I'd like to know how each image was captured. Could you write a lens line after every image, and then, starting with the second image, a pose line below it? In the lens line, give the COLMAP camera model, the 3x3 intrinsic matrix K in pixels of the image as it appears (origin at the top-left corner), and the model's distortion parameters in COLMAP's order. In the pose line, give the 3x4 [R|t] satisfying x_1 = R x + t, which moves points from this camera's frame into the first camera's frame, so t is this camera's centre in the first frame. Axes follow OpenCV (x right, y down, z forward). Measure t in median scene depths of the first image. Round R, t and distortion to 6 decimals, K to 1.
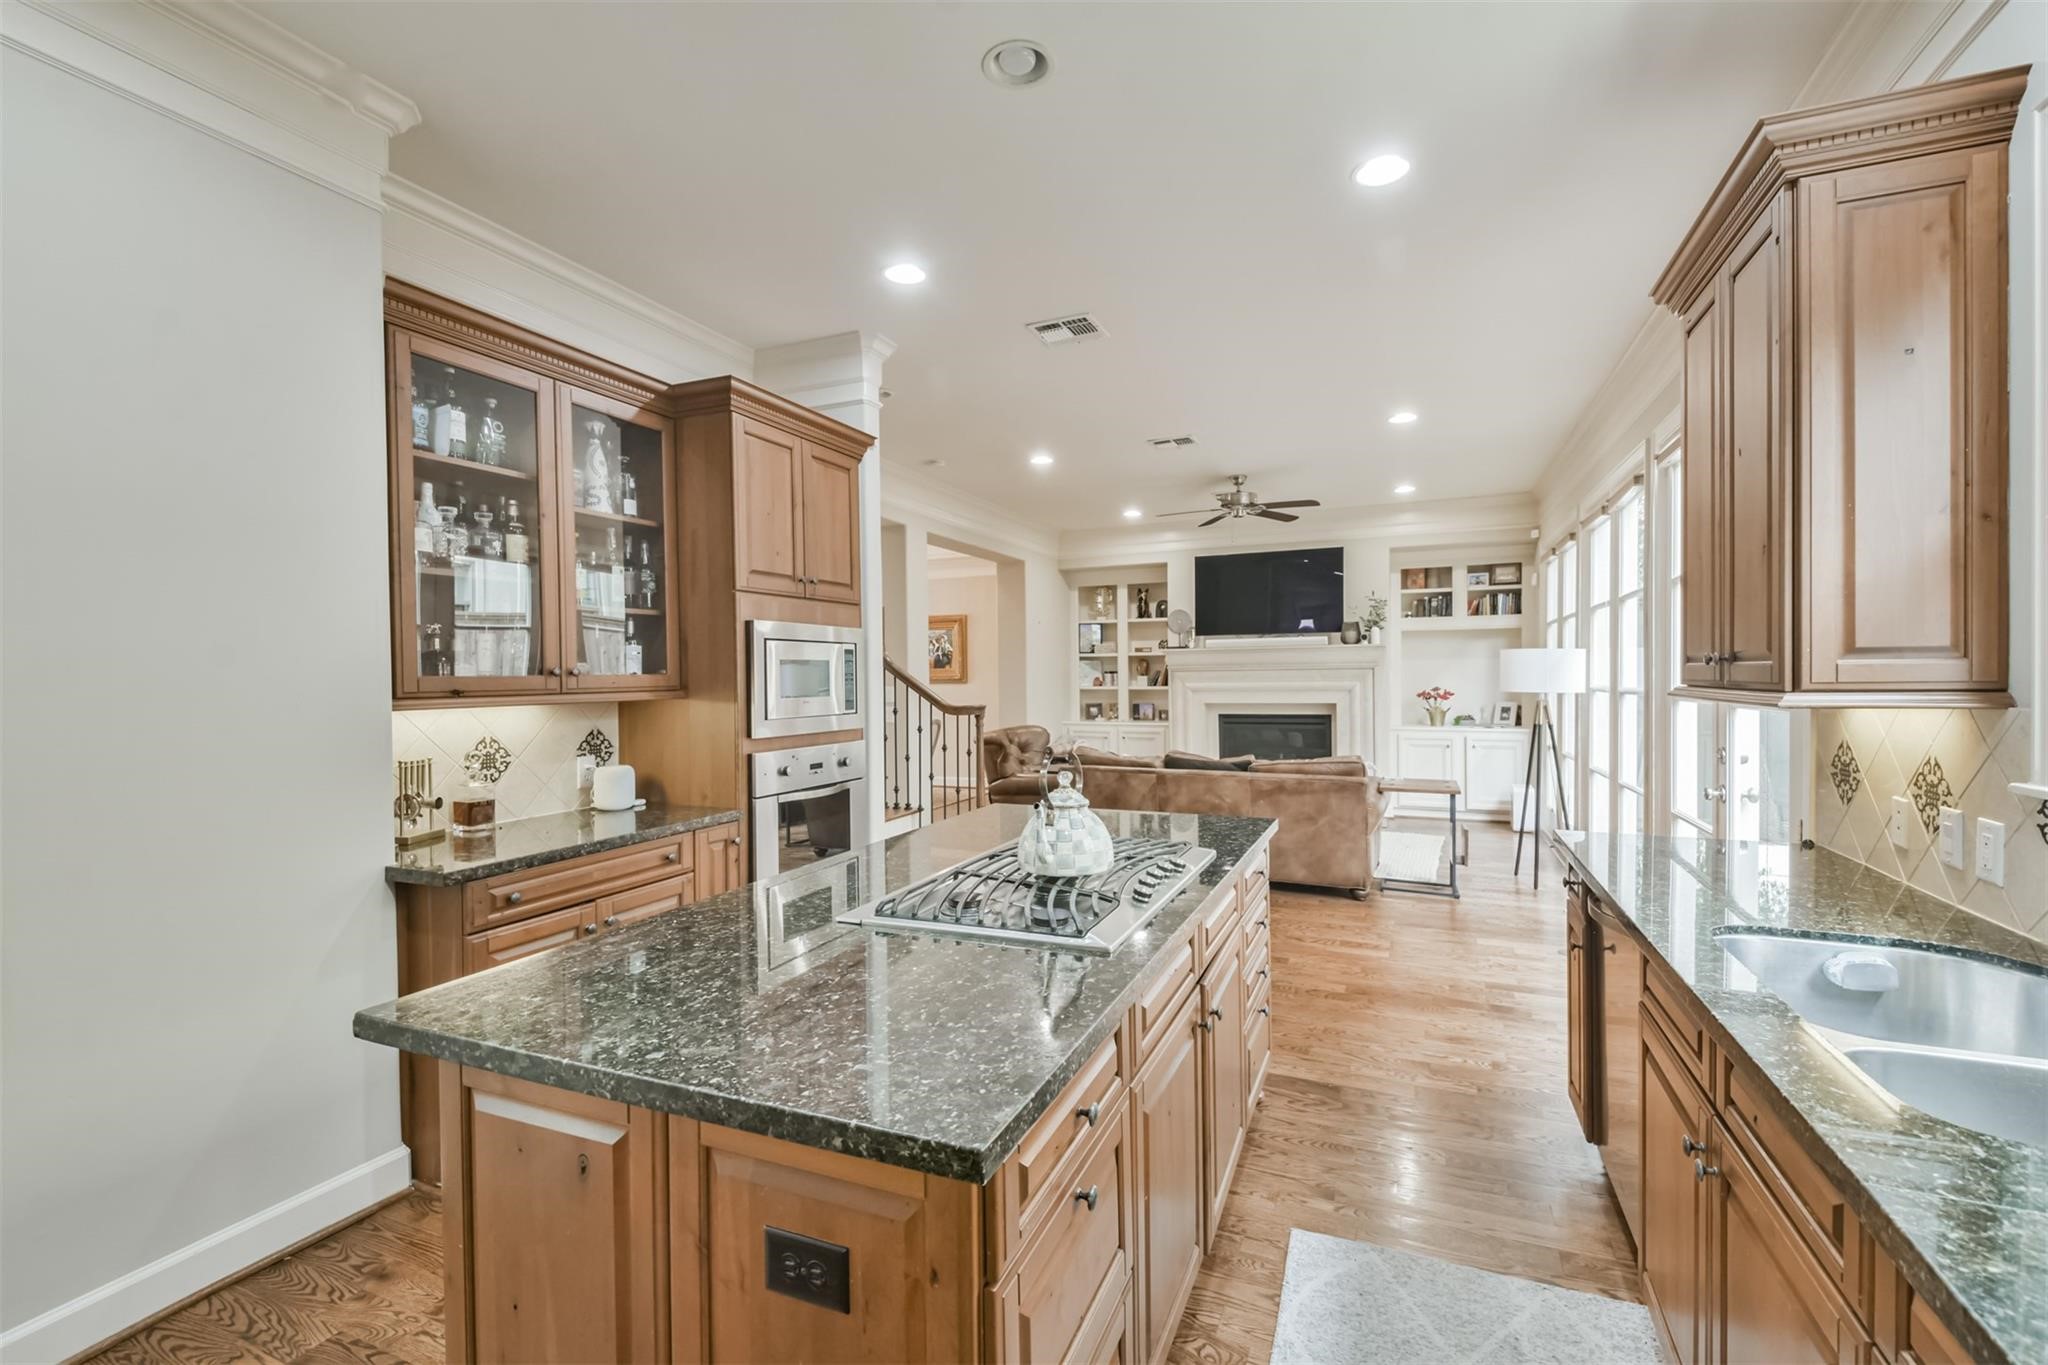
lens RADIAL K [[888.0, 0, 1023.8], [0, 888.0, 679.9], [0, 0, 1]] dist [0.031838, -0.011209]
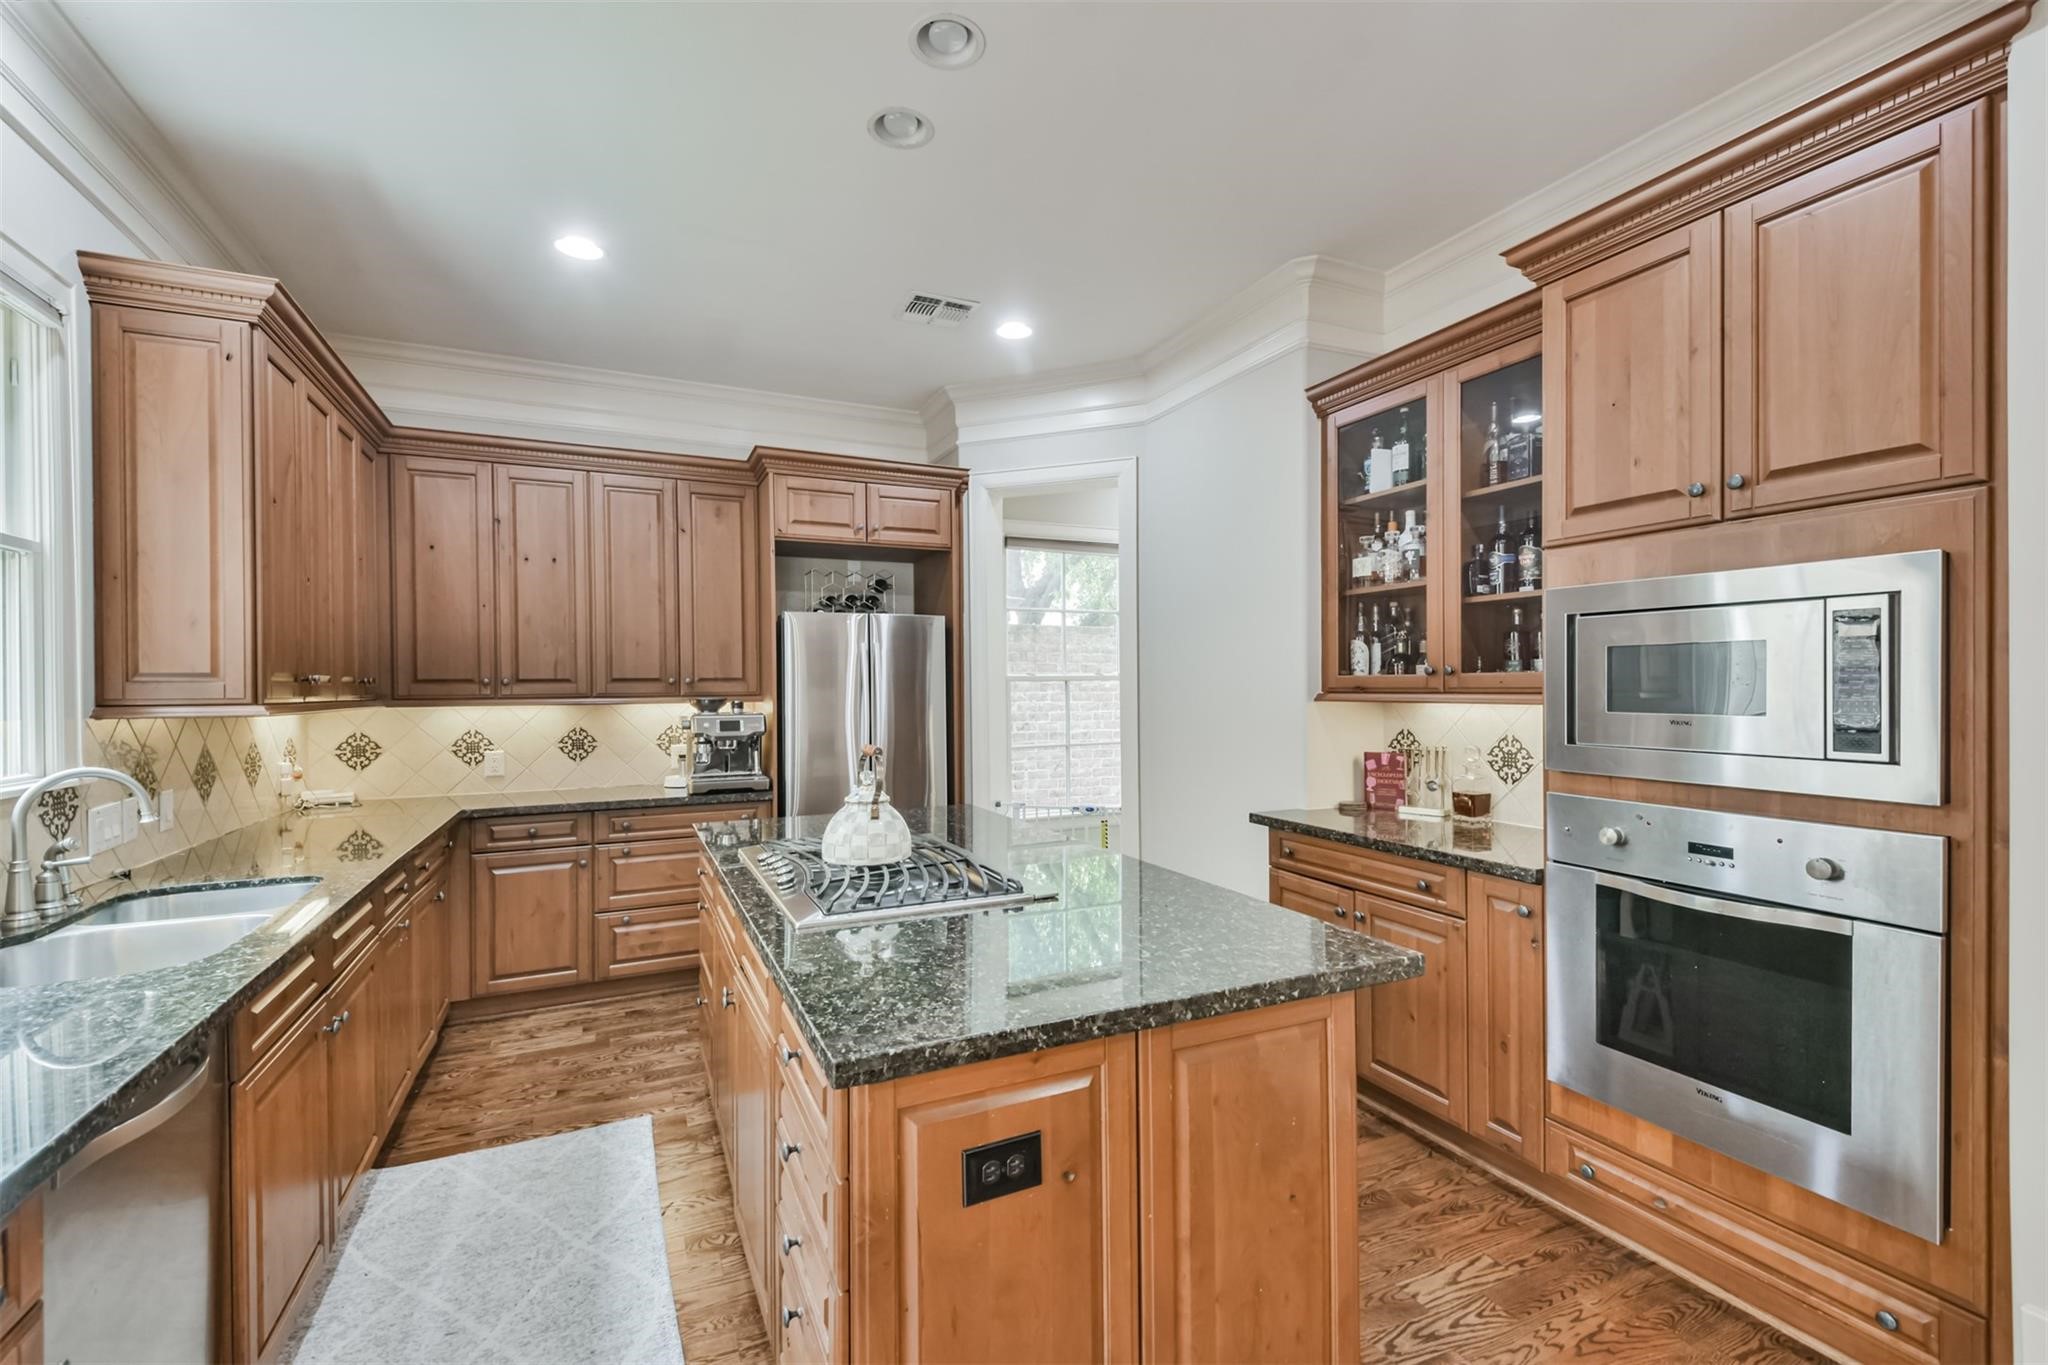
lens RADIAL K [[888.0, 0, 1029.5], [0, 888.0, 682.9], [0, 0, 1]] dist [0.031838, -0.011209]
pose [[-0.660930, 0.015844, -0.750280, 0.402134], [0.009577, 0.999874, 0.012679, -0.009170], [0.750387, 0.001195, -0.660998, 1.029145]]
